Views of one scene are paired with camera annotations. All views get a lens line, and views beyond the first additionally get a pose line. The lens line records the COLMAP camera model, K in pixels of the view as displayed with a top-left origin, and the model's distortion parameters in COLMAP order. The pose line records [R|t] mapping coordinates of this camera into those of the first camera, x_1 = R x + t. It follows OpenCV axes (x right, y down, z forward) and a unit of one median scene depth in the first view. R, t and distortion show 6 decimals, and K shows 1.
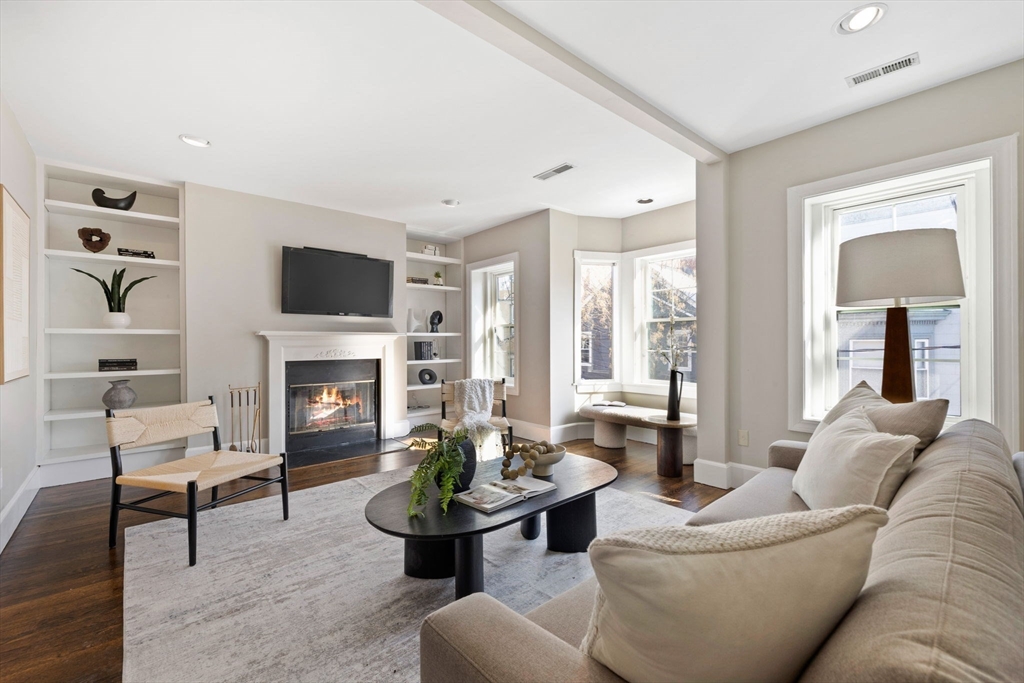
lens RADIAL K [[436.6, 0, 507.1], [0, 436.6, 338.1], [0, 0, 1]] dist [0.001867, -0.000896]
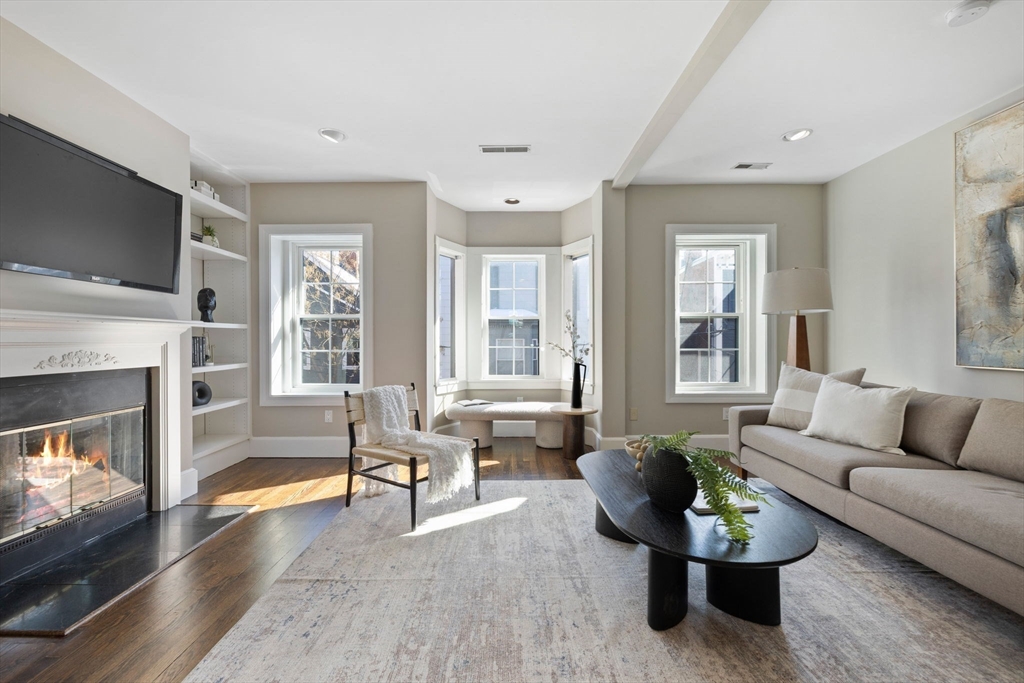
lens RADIAL K [[436.6, 0, 508.7], [0, 436.6, 340.9], [0, 0, 1]] dist [0.001867, -0.000896]
pose [[0.642328, 0.001326, 0.766429, -0.463725], [-0.005693, 0.999979, 0.003041, 0.011520], [-0.766409, -0.006317, 0.642322, 0.329128]]
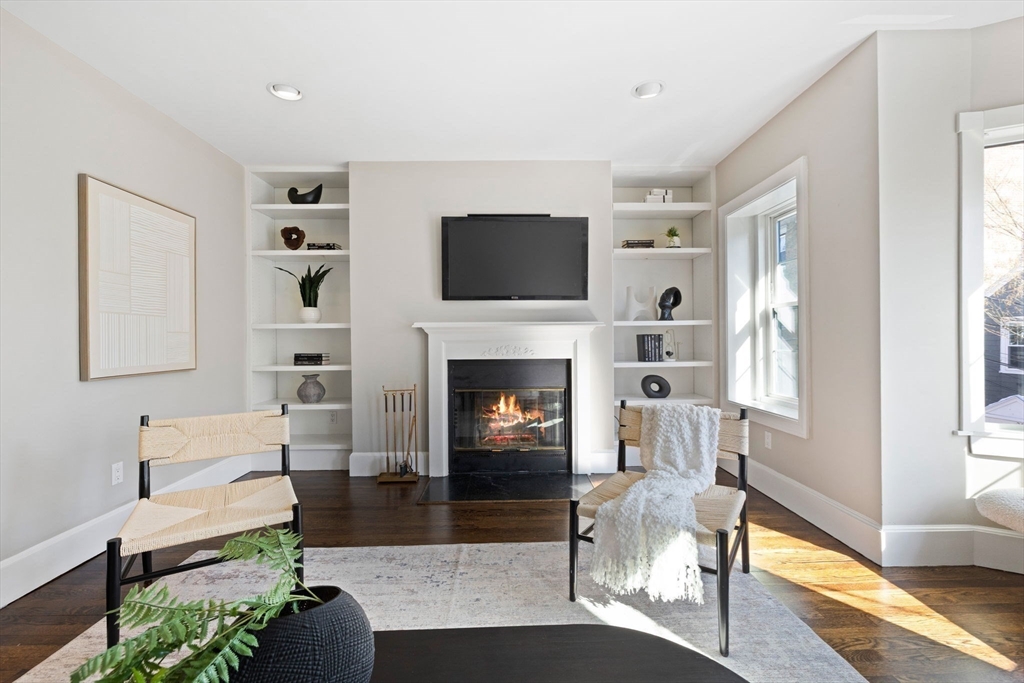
lens RADIAL K [[436.6, 0, 514.9], [0, 436.6, 335.8], [0, 0, 1]] dist [0.001867, -0.000896]
pose [[0.772197, -0.005408, -0.635360, 0.095584], [0.010615, 0.999934, 0.004390, 0.006599], [0.635295, -0.010134, 0.772203, 0.429851]]
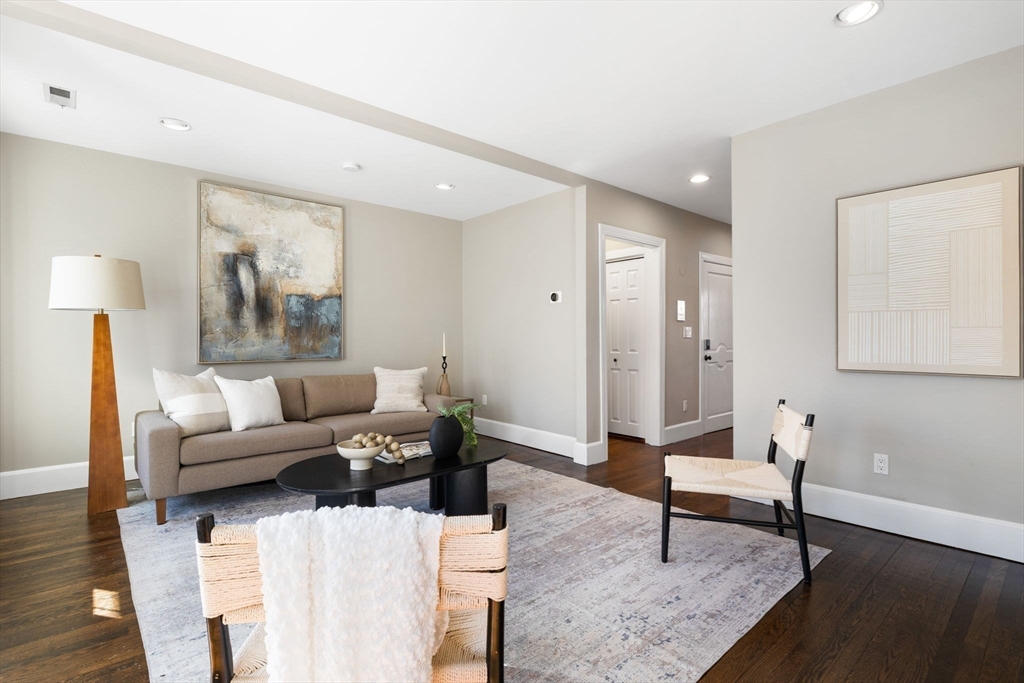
lens RADIAL K [[478.0, 0, 517.8], [0, 478.0, 344.9], [0, 0, 1]] dist [-0.003080, 0.000154]
pose [[-0.999580, 0.008979, -0.027541, -0.136157], [0.008724, 0.999918, 0.009379, 0.009753], [0.027623, 0.009135, -0.999577, 1.124687]]
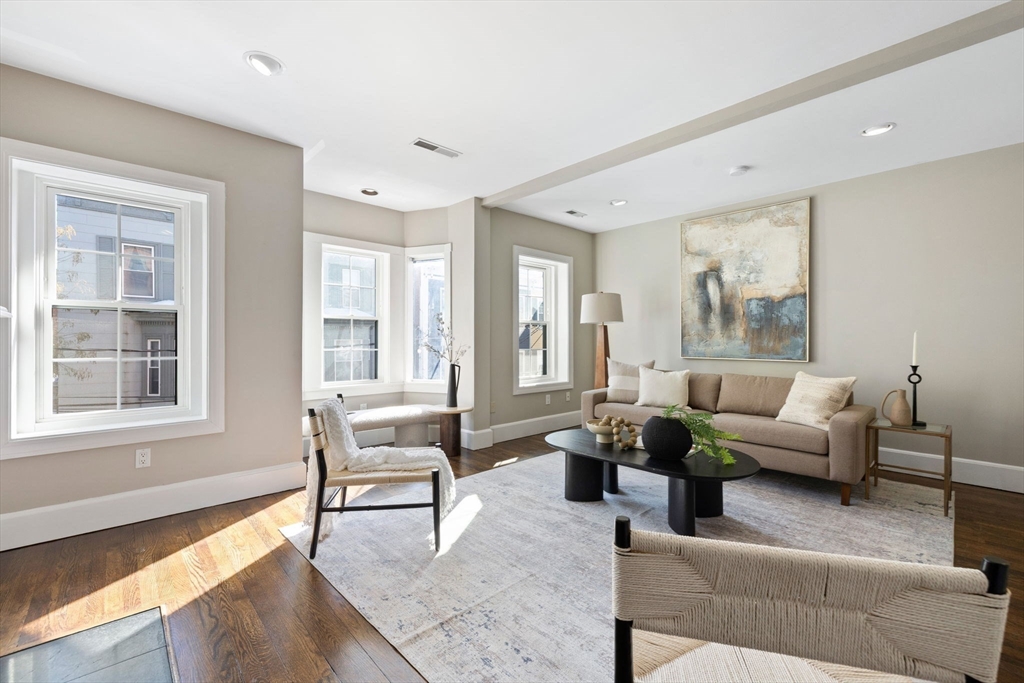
lens RADIAL K [[436.6, 0, 516.4], [0, 436.6, 338.0], [0, 0, 1]] dist [0.001867, -0.000896]
pose [[-0.062112, 0.011959, 0.997998, -0.629735], [-0.005680, 0.999908, -0.012335, 0.013324], [-0.998053, -0.006435, -0.062038, 0.712847]]
